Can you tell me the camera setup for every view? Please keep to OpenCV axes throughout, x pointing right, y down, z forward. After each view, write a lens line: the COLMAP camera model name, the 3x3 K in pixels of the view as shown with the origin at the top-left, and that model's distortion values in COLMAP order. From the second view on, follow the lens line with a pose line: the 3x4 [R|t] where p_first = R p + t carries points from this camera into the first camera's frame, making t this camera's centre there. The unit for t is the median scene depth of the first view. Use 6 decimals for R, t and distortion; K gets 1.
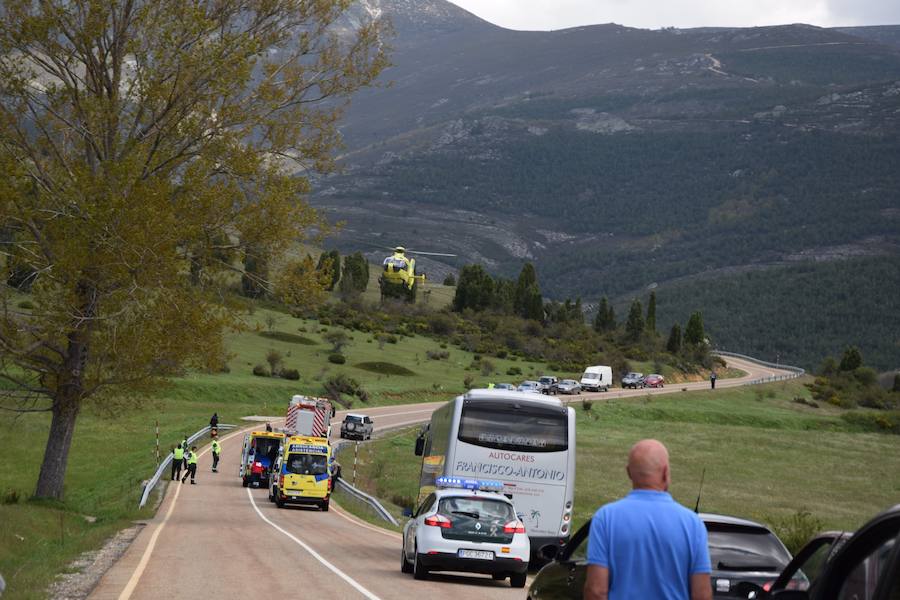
lens RADIAL K [[2483.0, 0, 448.7], [0, 2483.0, 299.6], [0, 0, 1]] dist [0.709467, 0.562742]
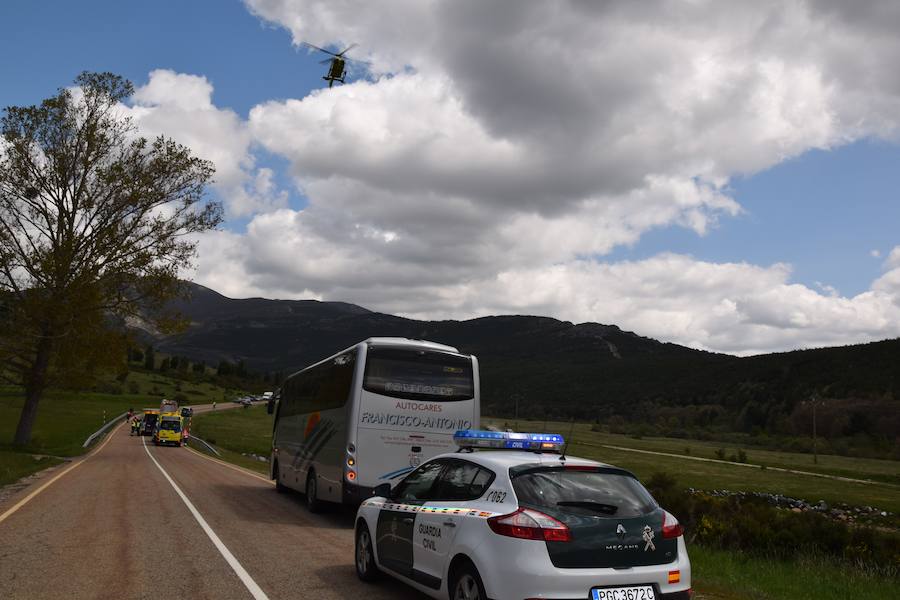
lens RADIAL K [[707.0, 0, 448.9], [0, 707.0, 299.0], [0, 0, 1]] dist [-0.111450, 0.003745]
pose [[0.946662, 0.026524, 0.321134, -0.024444], [0.008834, 0.994096, -0.108147, 0.025029], [-0.322107, 0.105216, 0.940838, 0.359808]]
